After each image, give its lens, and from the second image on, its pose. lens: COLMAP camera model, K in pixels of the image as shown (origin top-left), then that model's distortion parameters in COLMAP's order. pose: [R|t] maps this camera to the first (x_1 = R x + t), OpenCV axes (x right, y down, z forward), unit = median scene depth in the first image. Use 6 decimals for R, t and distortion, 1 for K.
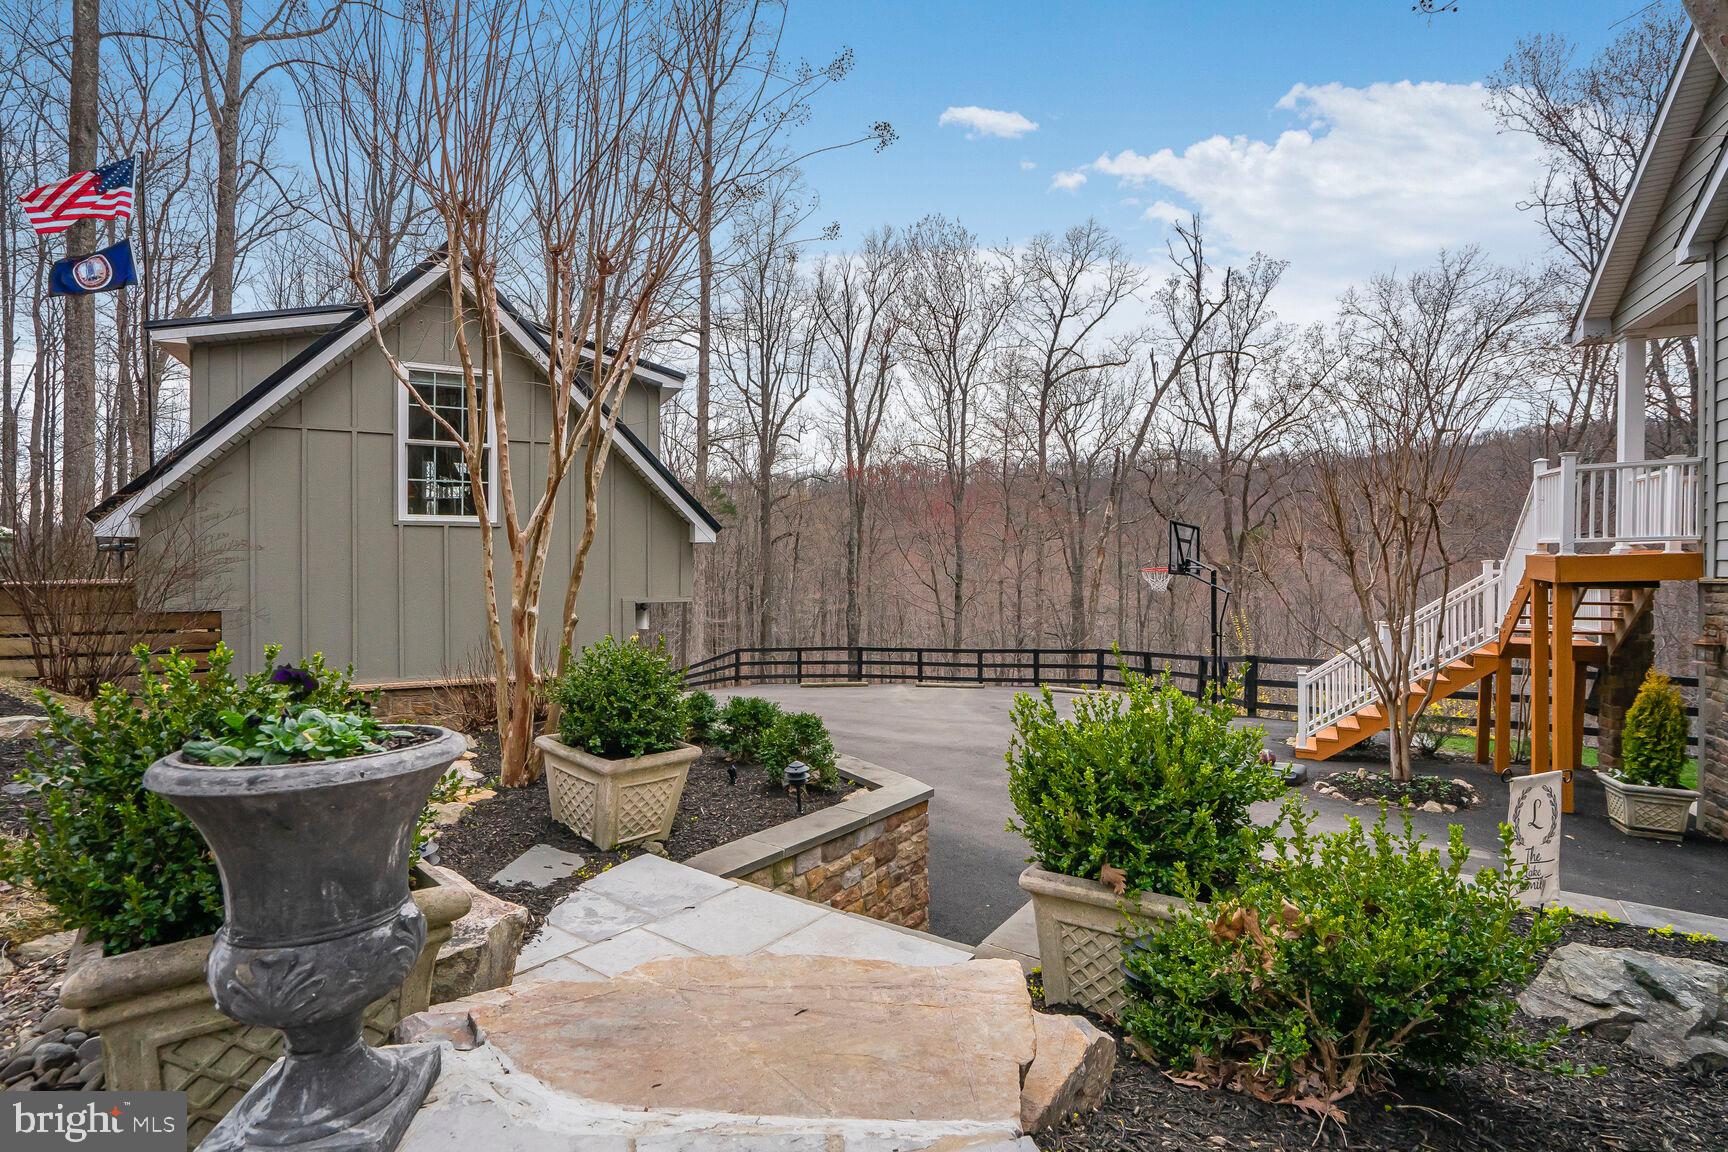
lens RADIAL K [[772.8, 0, 861.8], [0, 772.8, 569.9], [0, 0, 1]] dist [-0.002509, 0.000155]
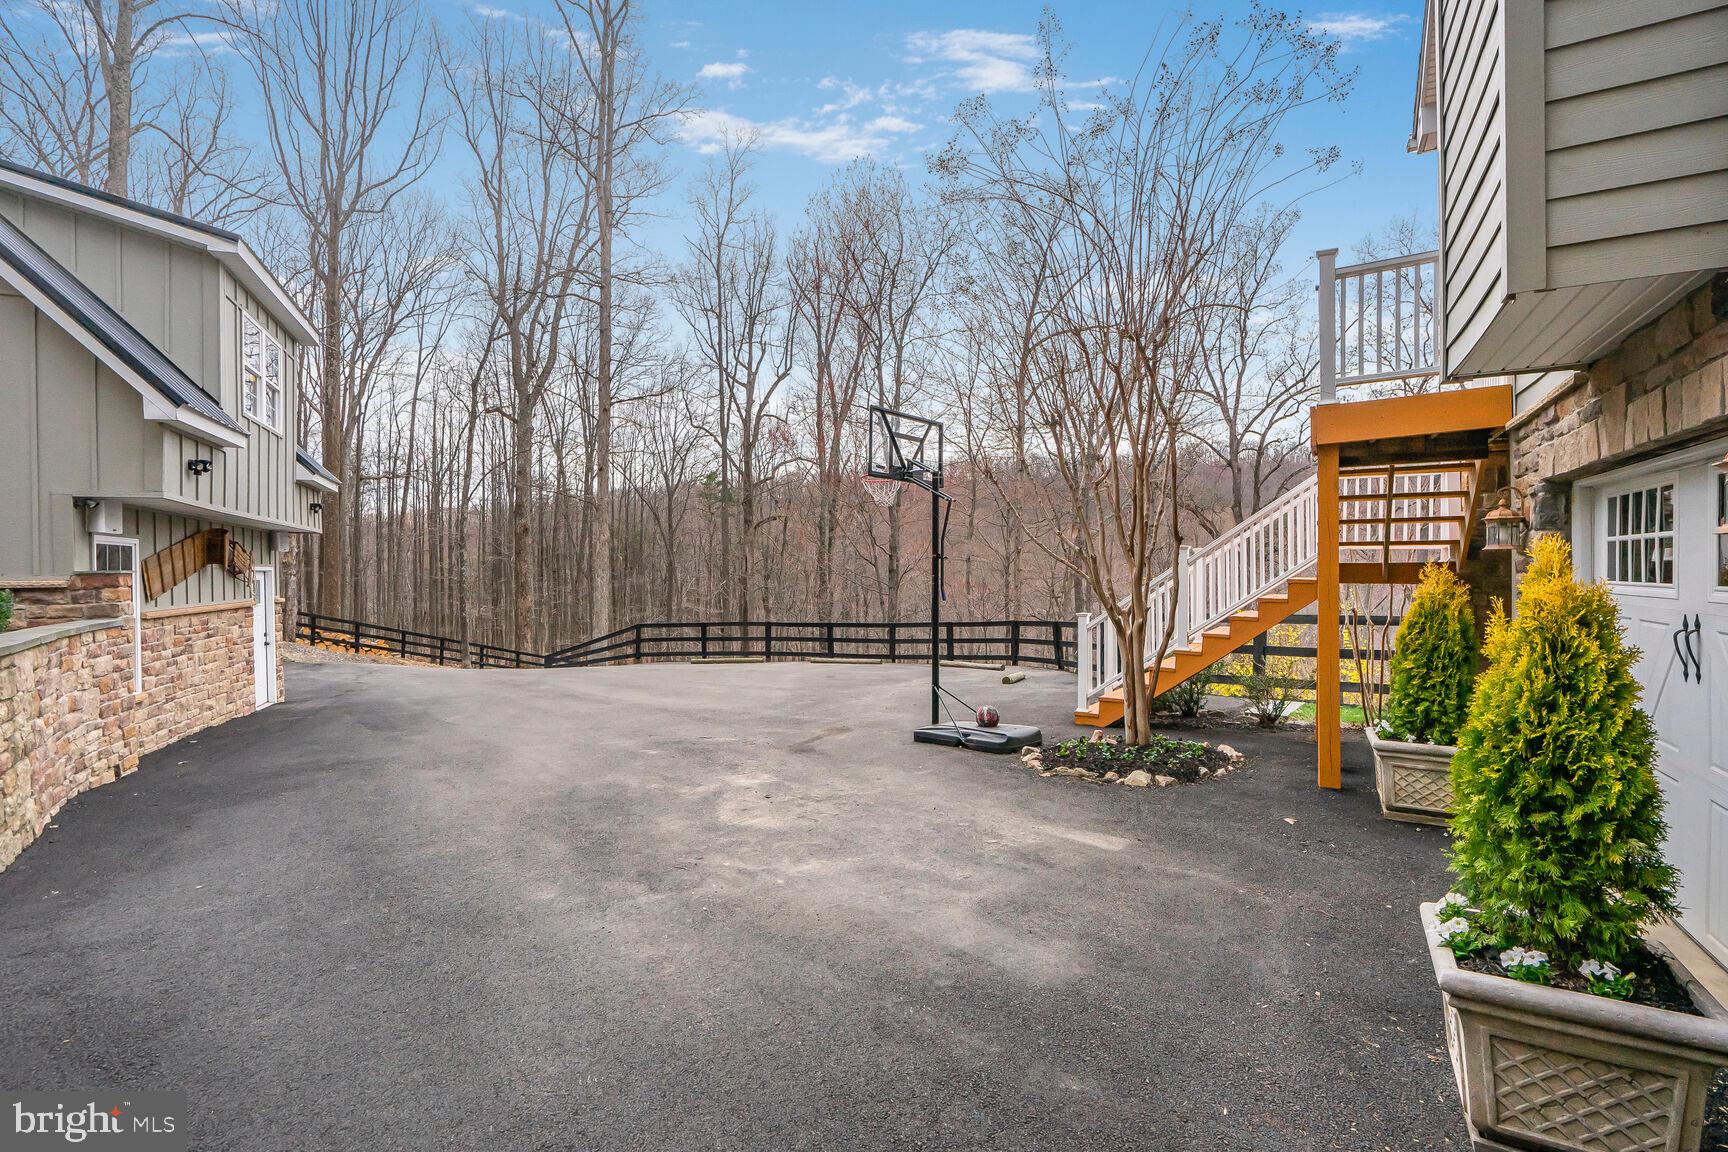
lens RADIAL K [[772.8, 0, 861.8], [0, 772.8, 569.9], [0, 0, 1]] dist [-0.002509, 0.000155]
pose [[0.997730, -0.005599, -0.067111, 0.169083], [0.005709, 0.999983, 0.001441, 0.037106], [0.067101, -0.001821, 0.997745, 0.092754]]
